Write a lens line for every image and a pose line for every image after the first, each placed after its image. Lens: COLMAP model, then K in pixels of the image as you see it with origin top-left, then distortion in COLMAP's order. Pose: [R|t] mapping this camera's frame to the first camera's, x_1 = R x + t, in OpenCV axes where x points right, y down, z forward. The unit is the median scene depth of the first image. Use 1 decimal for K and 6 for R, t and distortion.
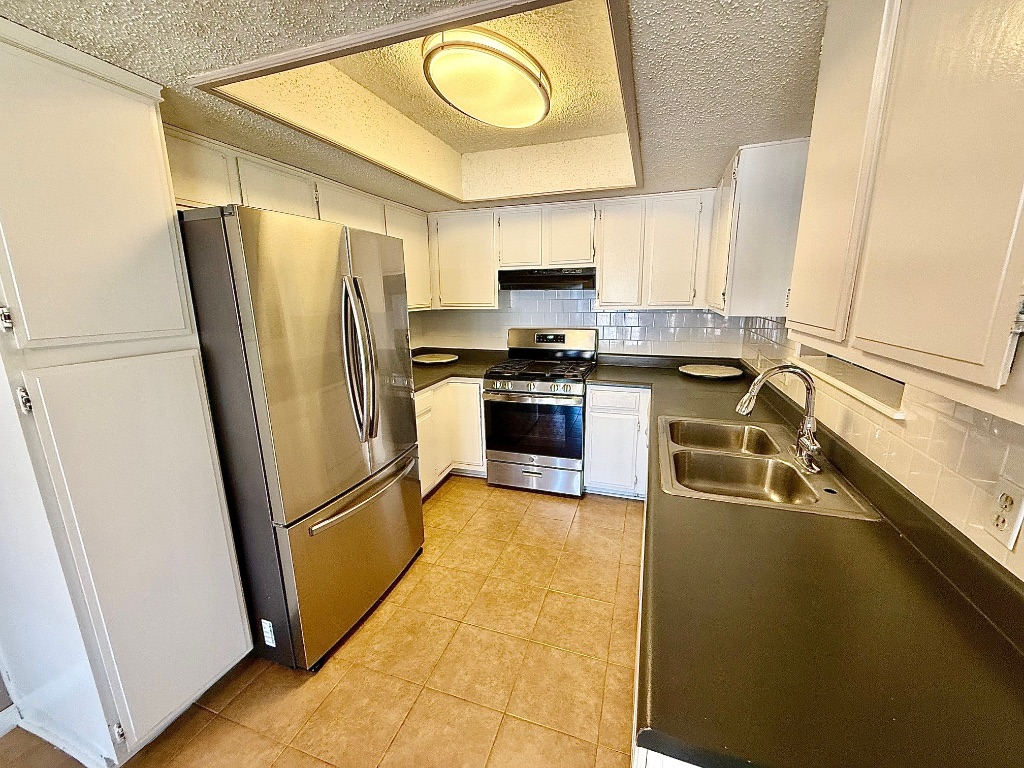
lens RADIAL K [[408.6, 0, 511.0], [0, 408.6, 383.9], [0, 0, 1]] dist [0.000271, -0.000134]
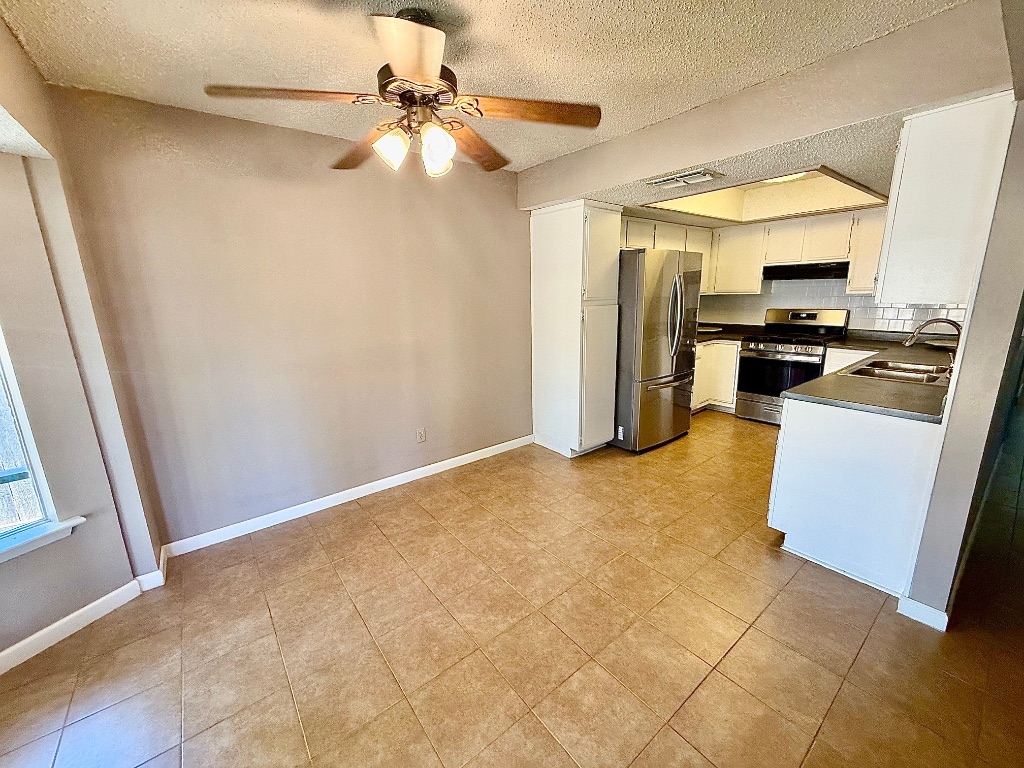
lens RADIAL K [[408.6, 0, 509.5], [0, 408.6, 381.9], [0, 0, 1]] dist [0.000271, -0.000134]
pose [[0.834965, 0.114505, -0.538259, 0.043354], [-0.110233, 0.993090, 0.040264, 0.166770], [0.539150, 0.025715, 0.841817, -0.682489]]
